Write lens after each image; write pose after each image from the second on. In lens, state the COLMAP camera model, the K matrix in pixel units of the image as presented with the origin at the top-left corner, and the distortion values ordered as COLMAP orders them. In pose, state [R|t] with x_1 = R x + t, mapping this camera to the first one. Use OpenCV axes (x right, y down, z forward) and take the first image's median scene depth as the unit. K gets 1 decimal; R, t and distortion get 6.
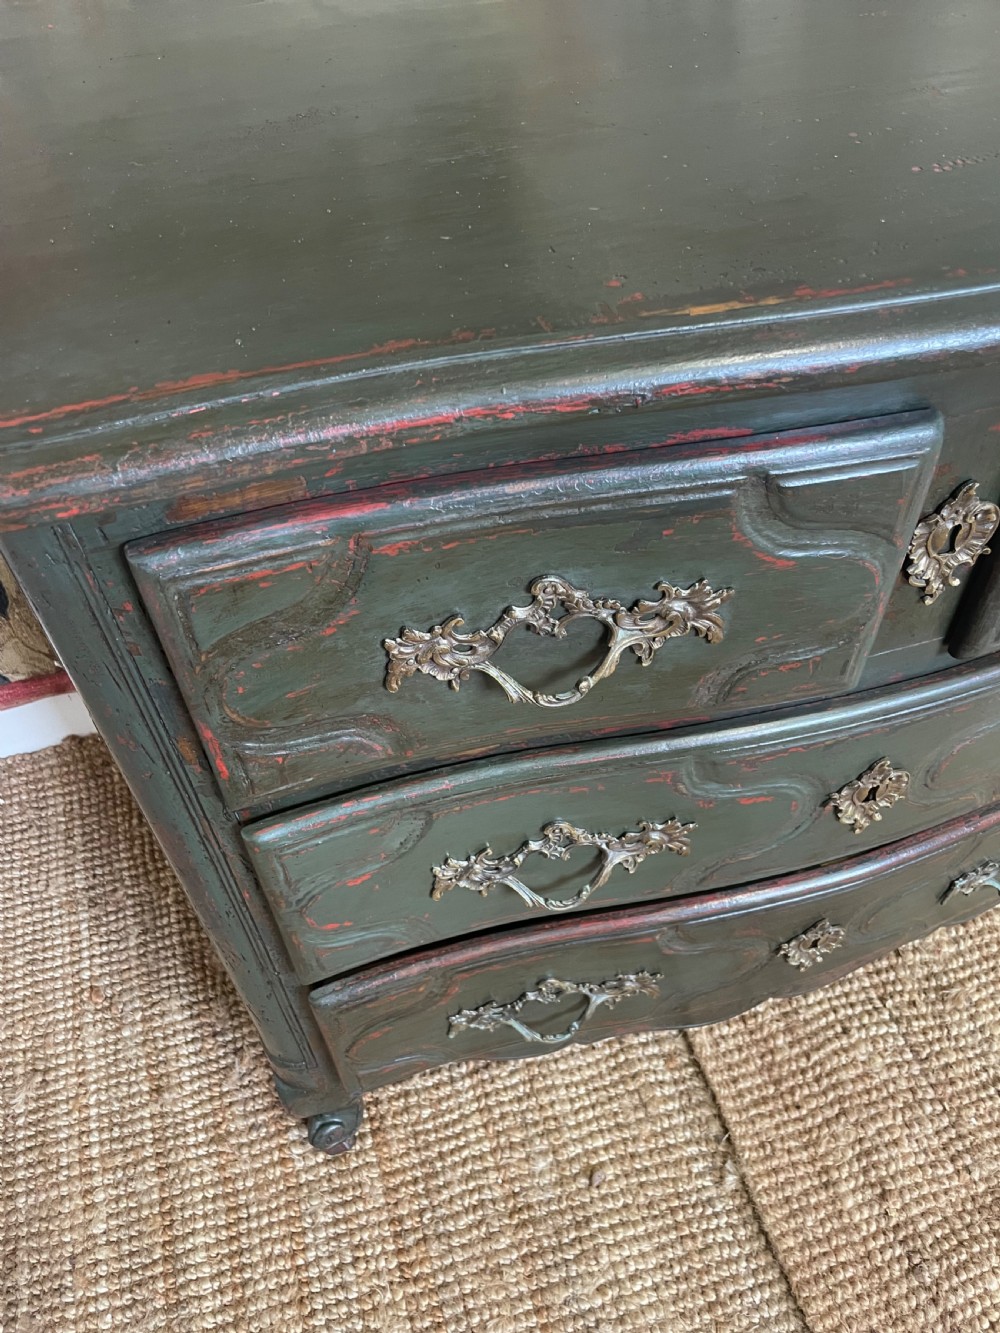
lens RADIAL K [[1022.4, 0, 504.5], [0, 1022.4, 676.4], [0, 0, 1]] dist [0.068864, -0.107325]
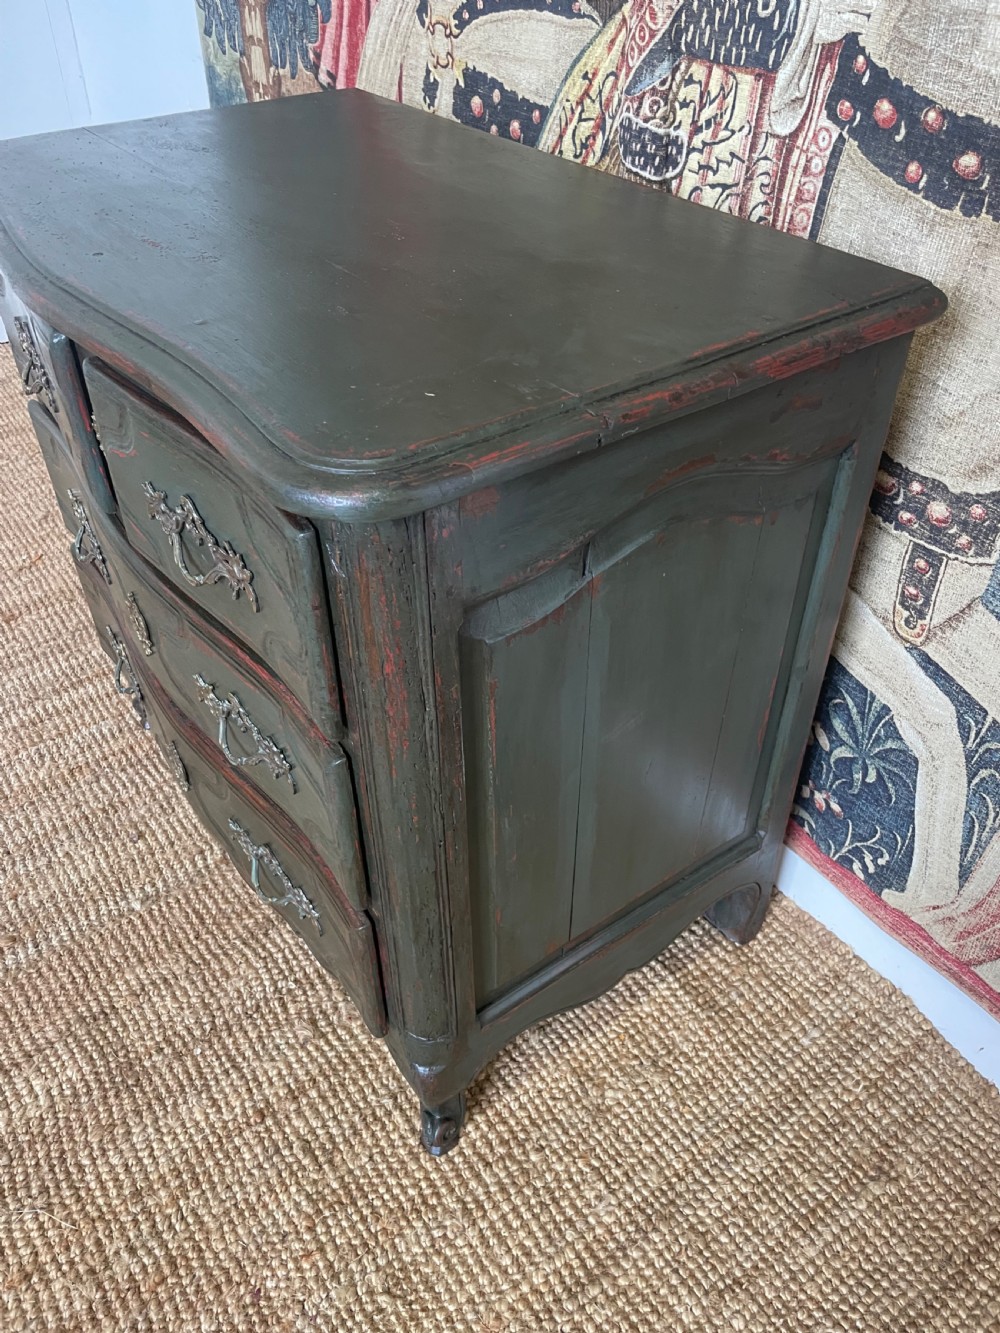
lens RADIAL K [[1022.4, 0, 507.4], [0, 1022.4, 673.8], [0, 0, 1]] dist [0.068864, -0.107325]
pose [[0.331310, 0.631209, -0.701291, 1.153049], [-0.716493, 0.651917, 0.248278, -0.428288], [0.613899, 0.420213, 0.668244, 0.219036]]
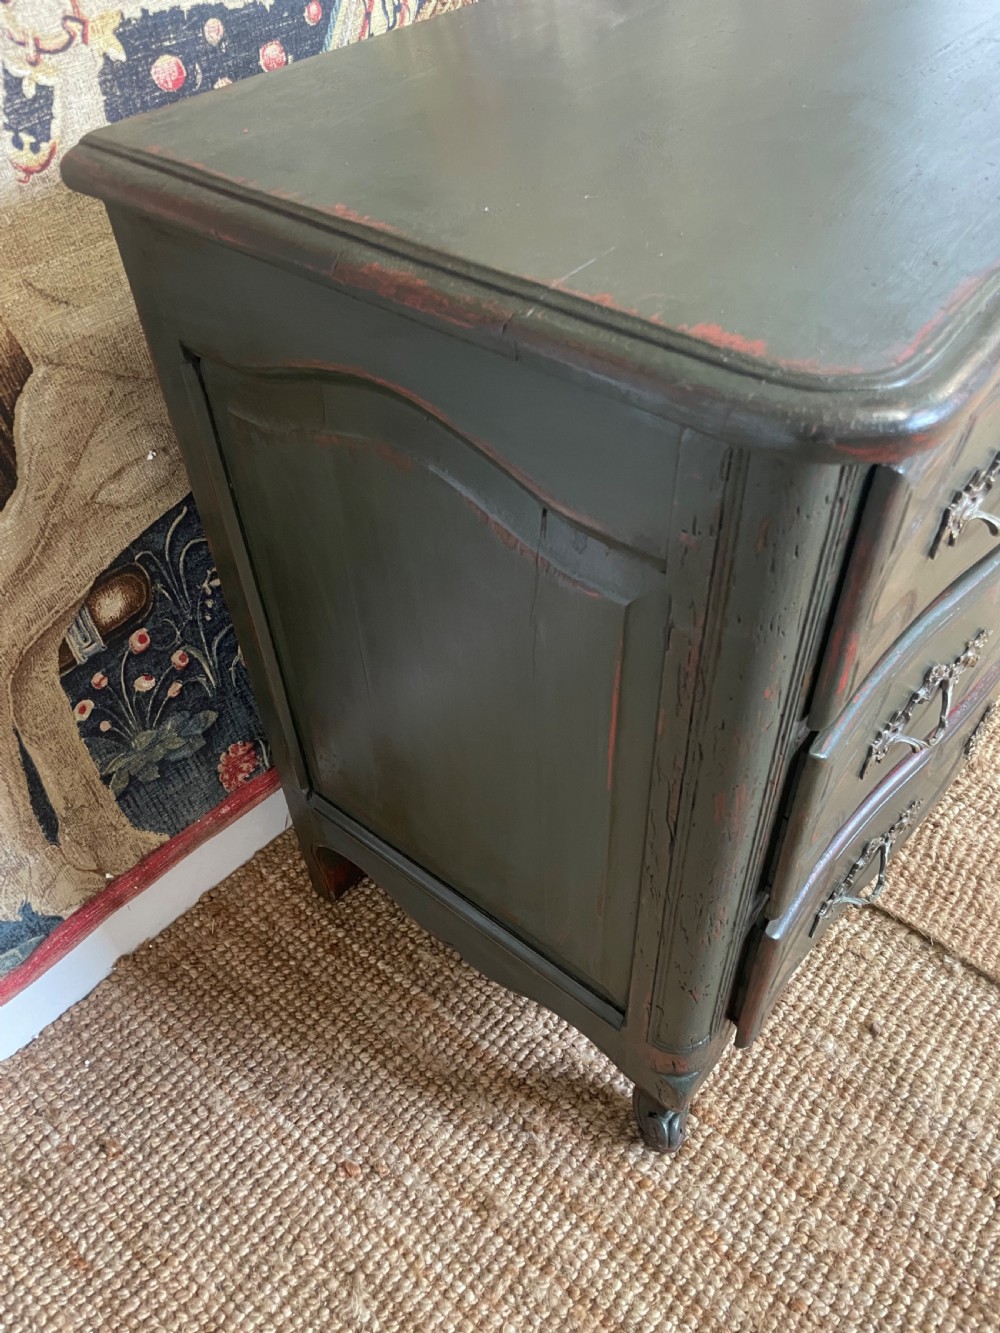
lens RADIAL K [[1022.4, 0, 497.2], [0, 1022.4, 669.9], [0, 0, 1]] dist [0.068864, -0.107325]
pose [[0.832067, -0.388977, 0.395426, -0.530756], [0.421329, 0.906891, 0.005529, -0.044188], [-0.360759, 0.162004, 0.918481, 0.055726]]
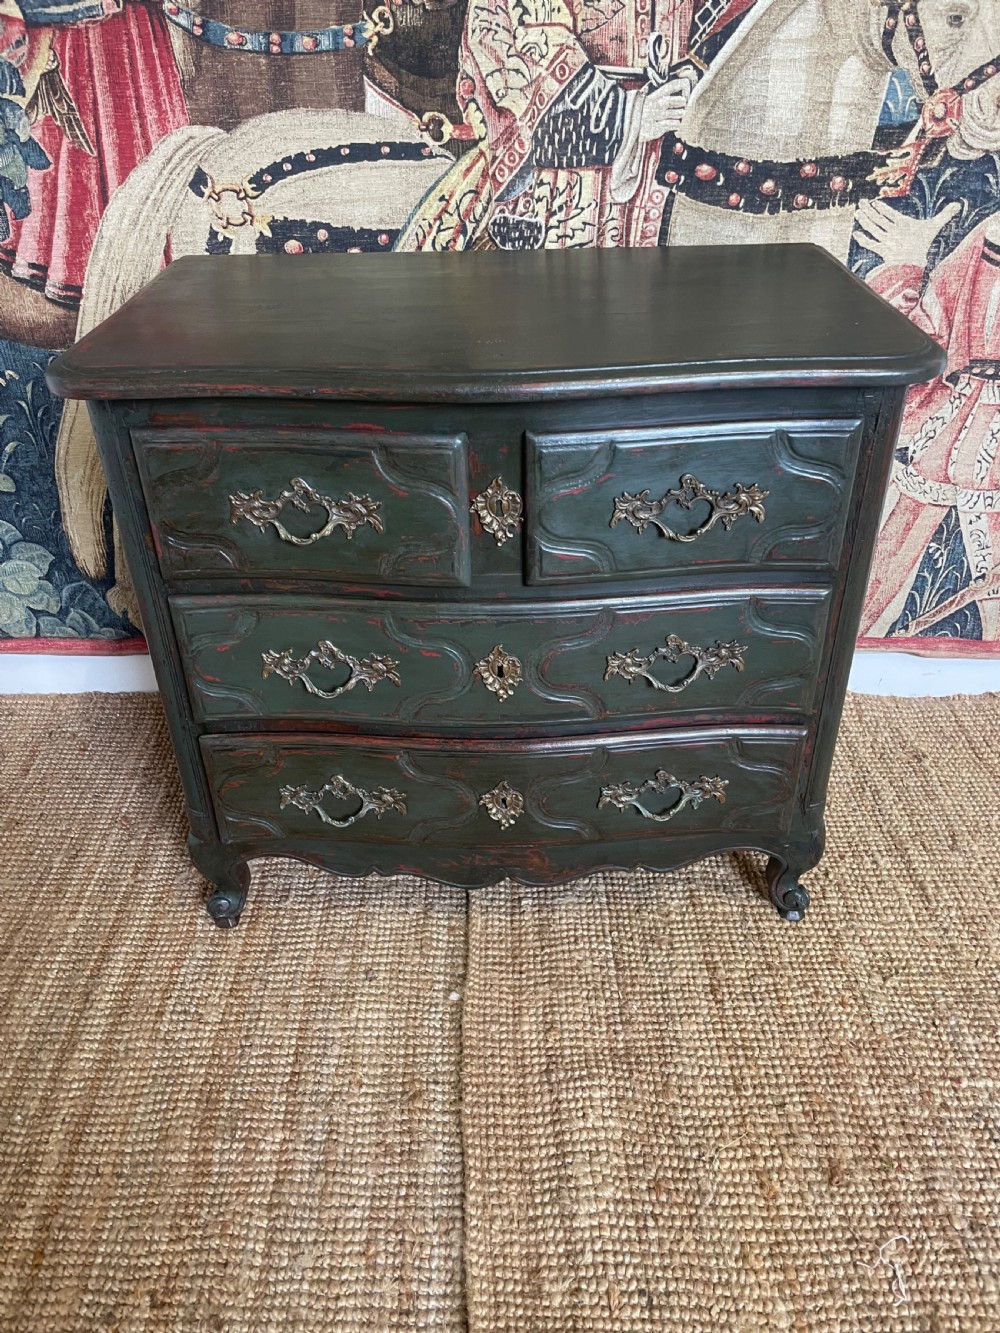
lens RADIAL K [[1022.4, 0, 502.0], [0, 1022.4, 661.7], [0, 0, 1]] dist [0.068864, -0.107325]
pose [[0.957558, 0.170797, -0.232189, 0.526019], [-0.225487, 0.945653, -0.234300, 0.354403], [0.179552, 0.276711, 0.944029, -0.485876]]
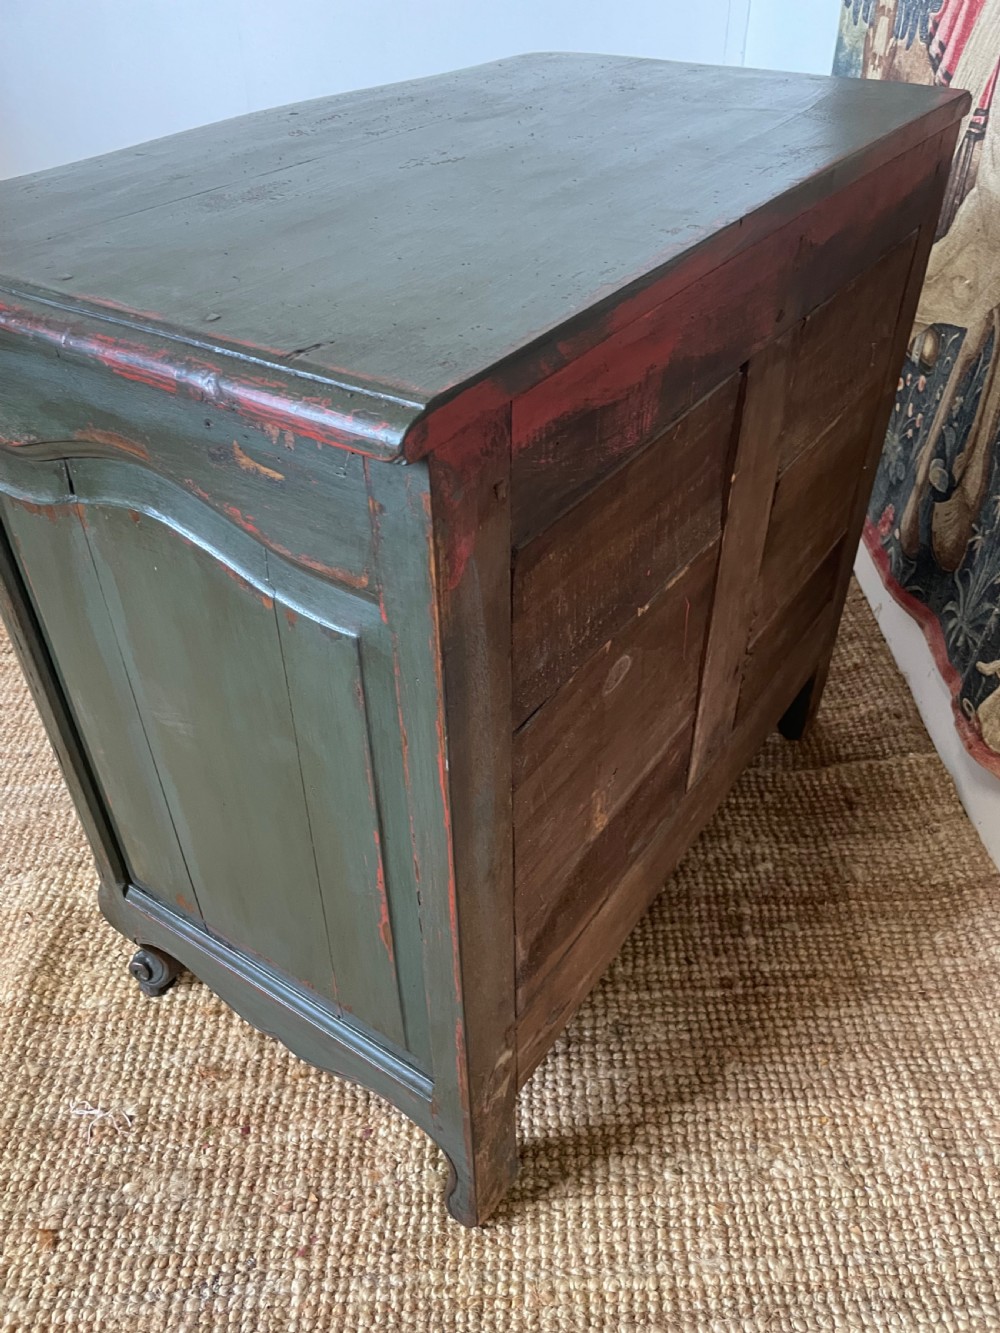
lens RADIAL K [[1022.4, 0, 504.4], [0, 1022.4, 670.1], [0, 0, 1]] dist [0.068864, -0.107325]
pose [[-0.258983, 0.630352, -0.731836, 1.185679], [-0.712272, 0.387120, 0.585497, -0.510030], [0.652378, 0.672900, 0.348725, 0.405366]]
